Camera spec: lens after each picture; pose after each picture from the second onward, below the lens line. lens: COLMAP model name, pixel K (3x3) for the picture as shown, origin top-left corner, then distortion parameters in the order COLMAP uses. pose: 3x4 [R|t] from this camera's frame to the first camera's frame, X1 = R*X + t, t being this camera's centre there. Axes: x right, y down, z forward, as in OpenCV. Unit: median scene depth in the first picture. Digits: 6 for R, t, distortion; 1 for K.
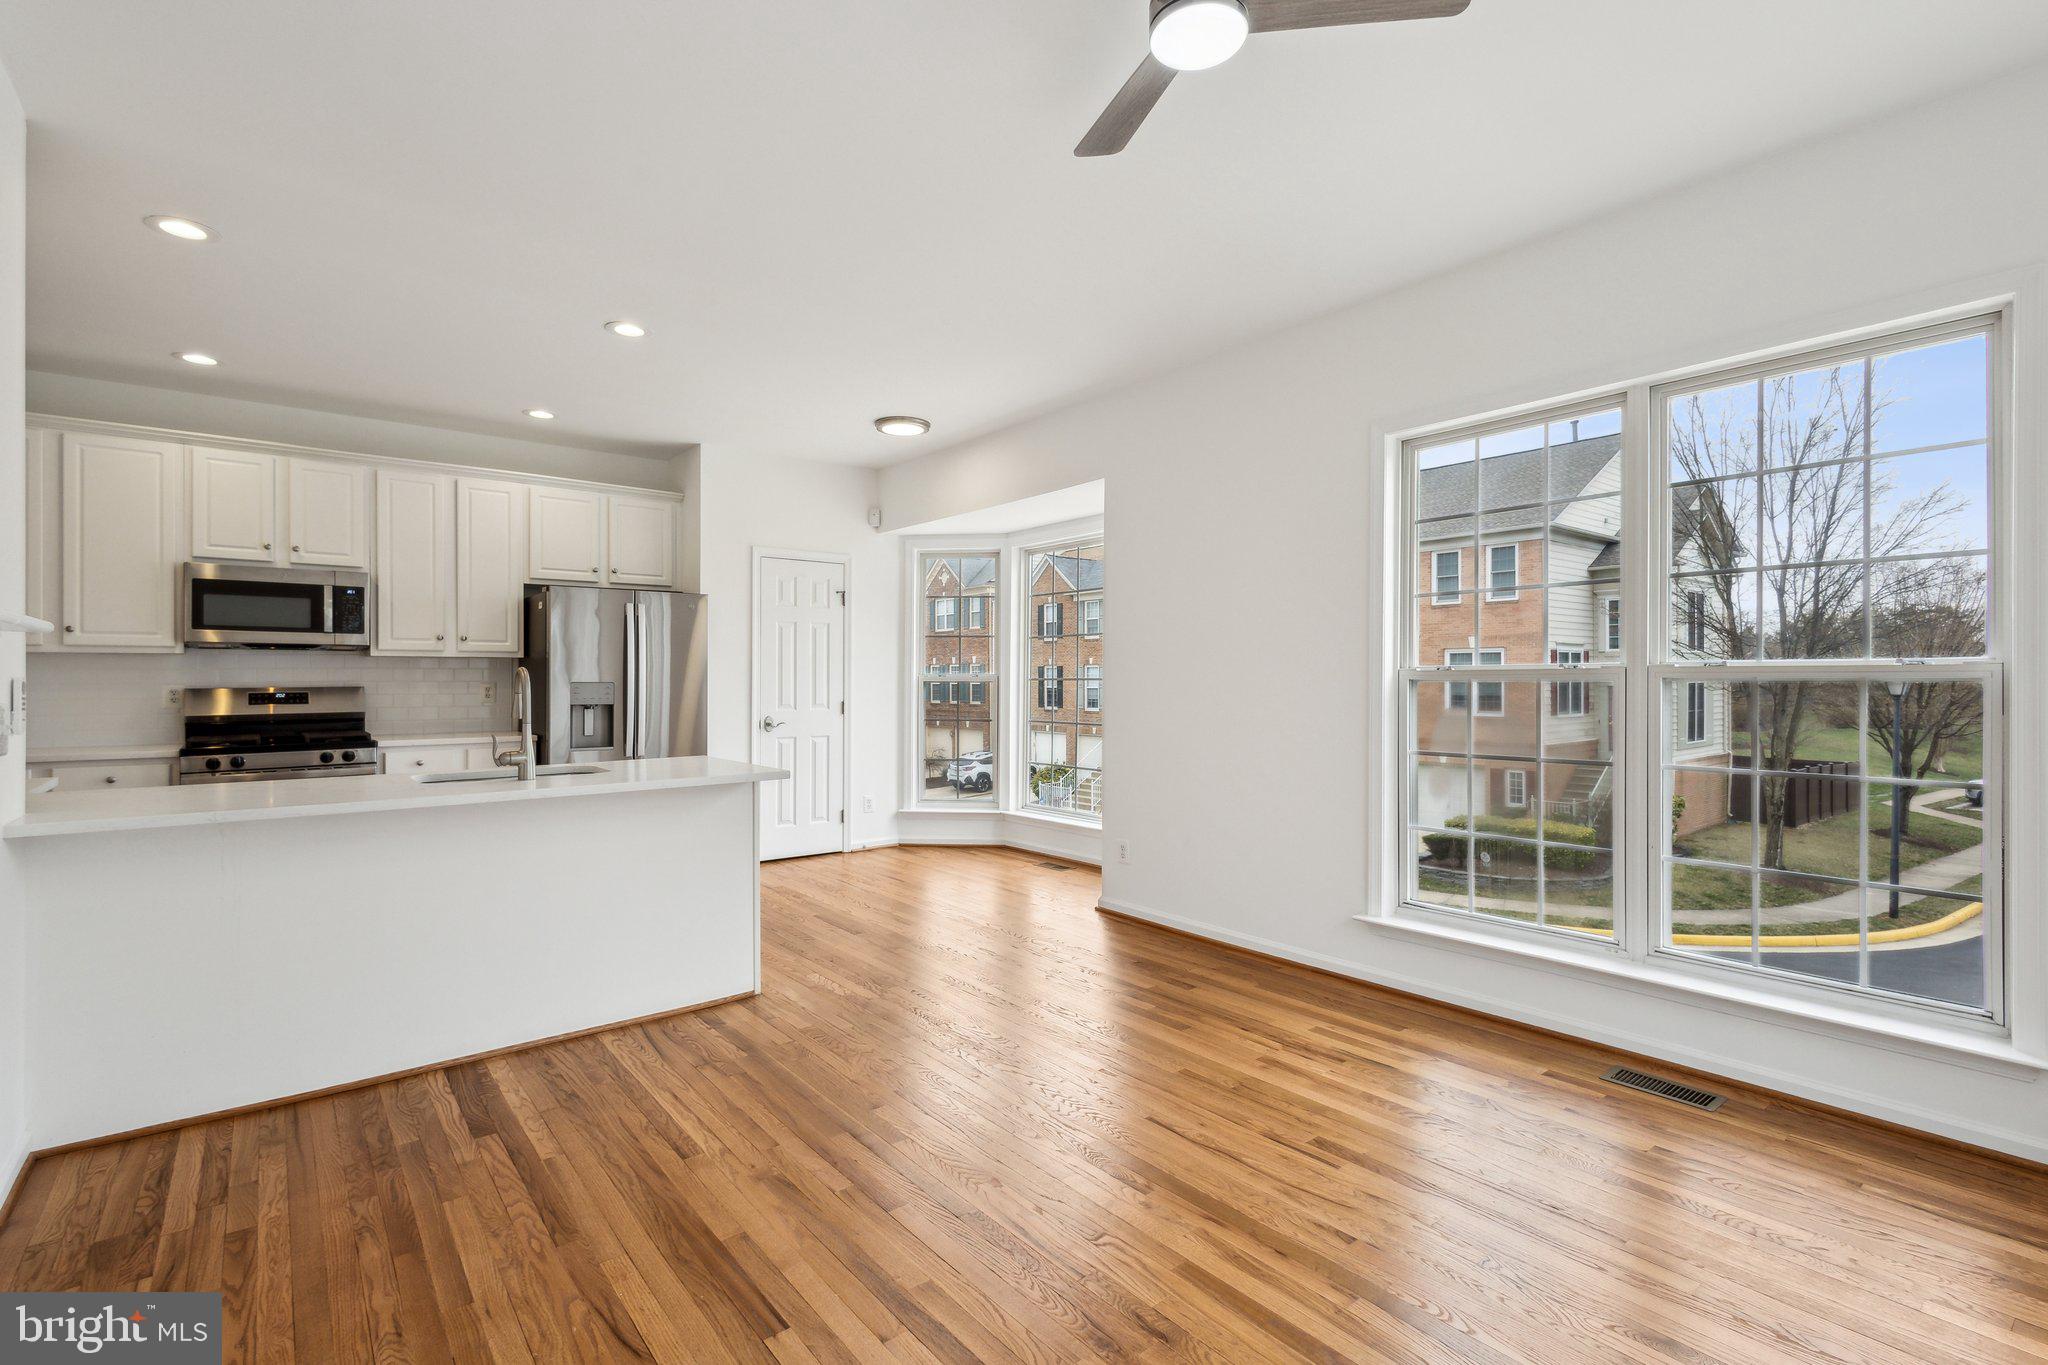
lens RADIAL K [[931.4, 0, 1027.2], [0, 931.4, 680.2], [0, 0, 1]] dist [0.013429, 0.000325]
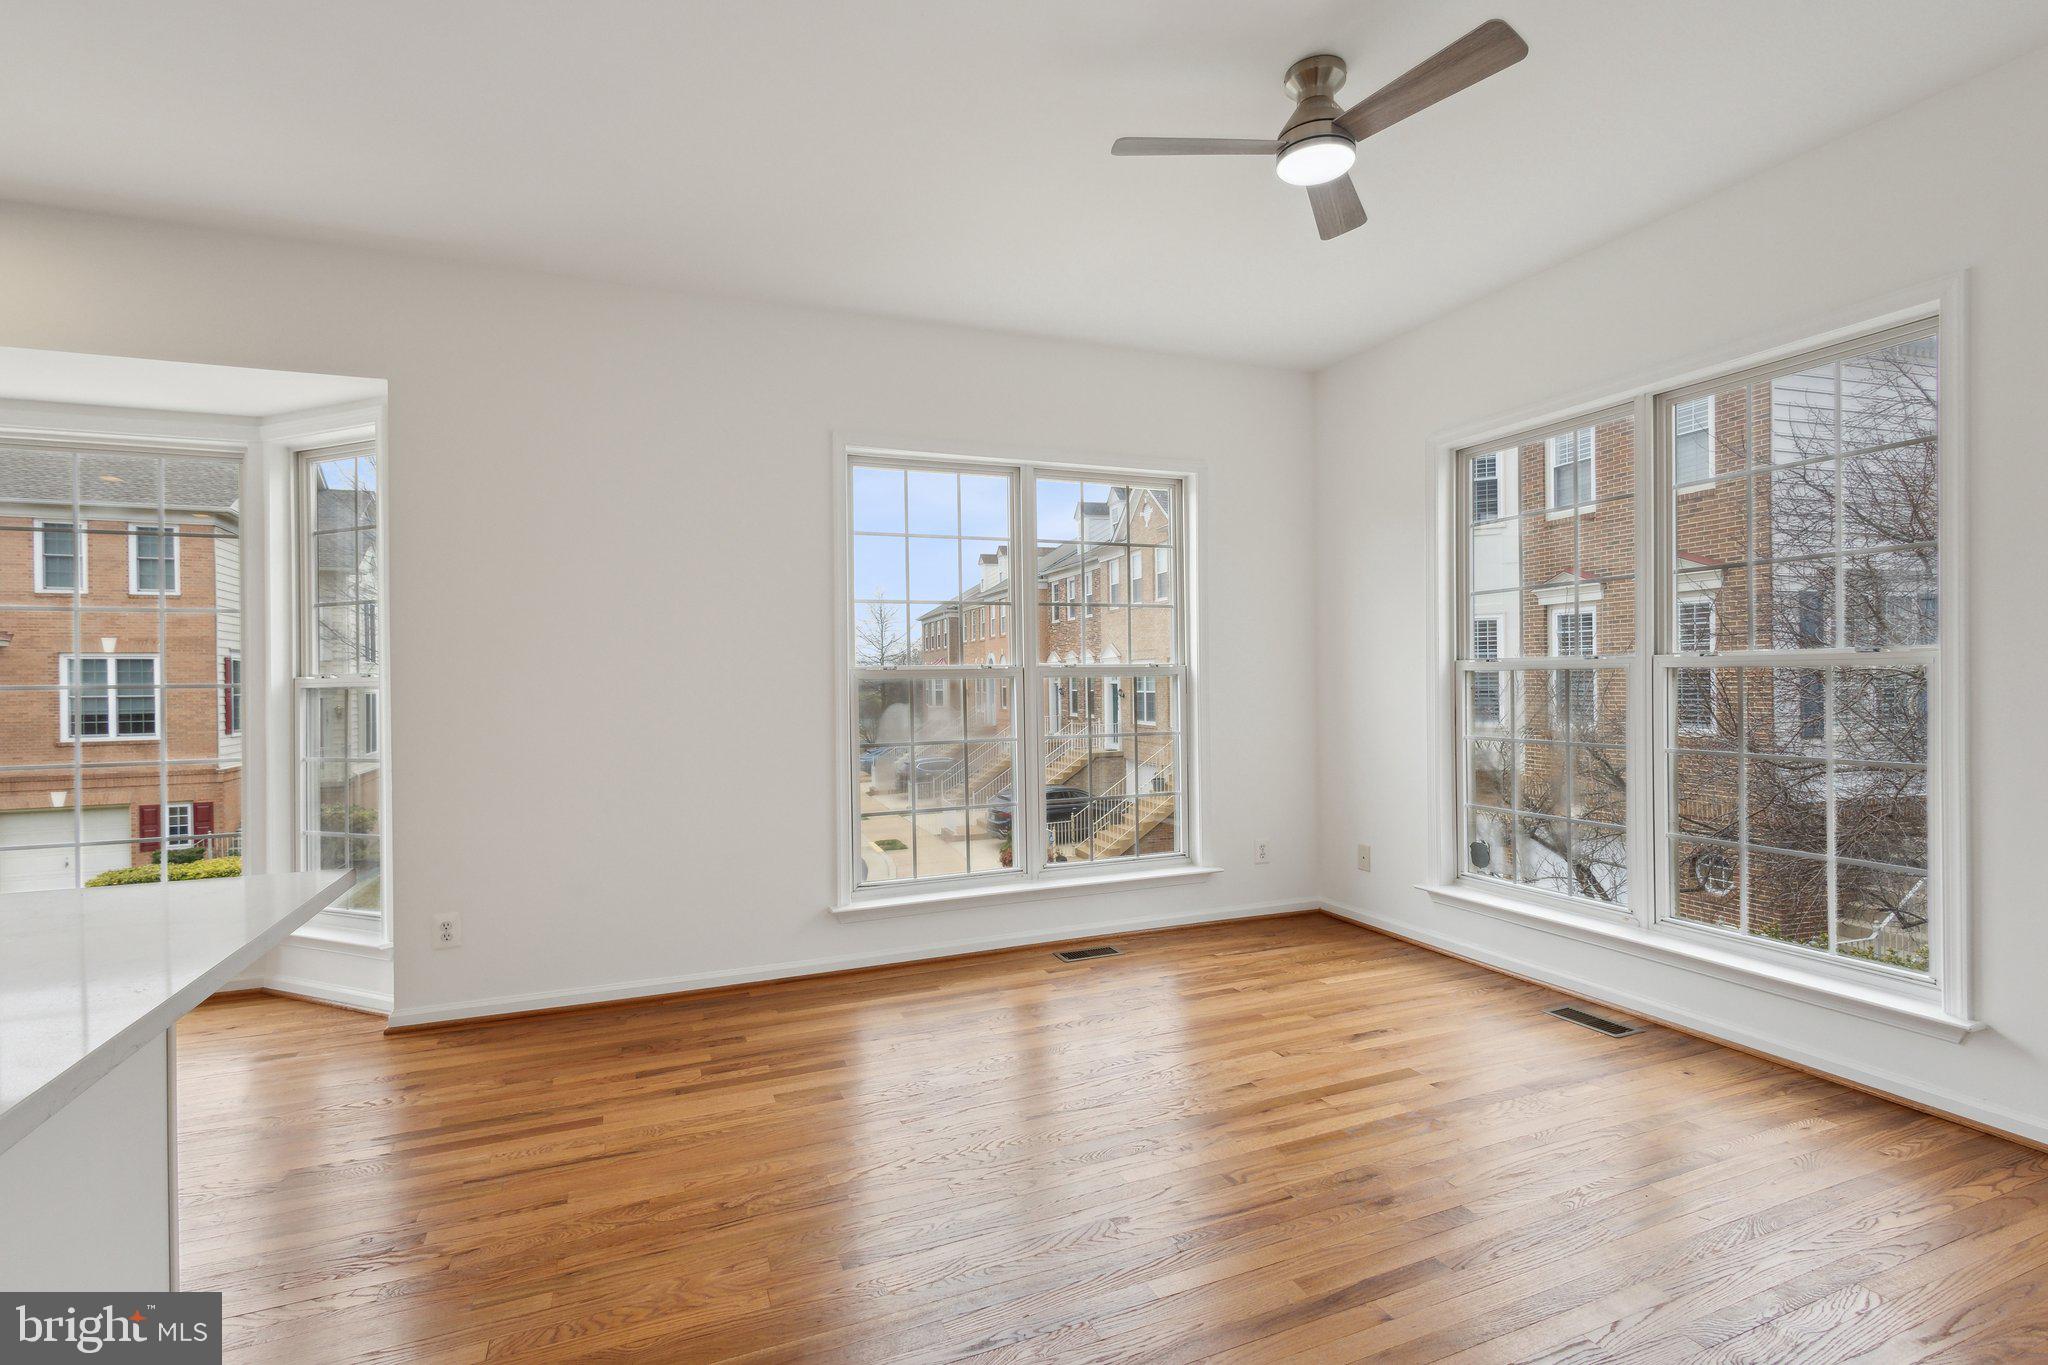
lens RADIAL K [[931.4, 0, 1042.9], [0, 931.4, 680.3], [0, 0, 1]] dist [0.013429, 0.000325]
pose [[0.287977, 0.001453, 0.957636, -0.222137], [0.011461, 0.999922, -0.004963, 0.003571], [-0.957569, 0.012404, 0.287938, 0.191749]]
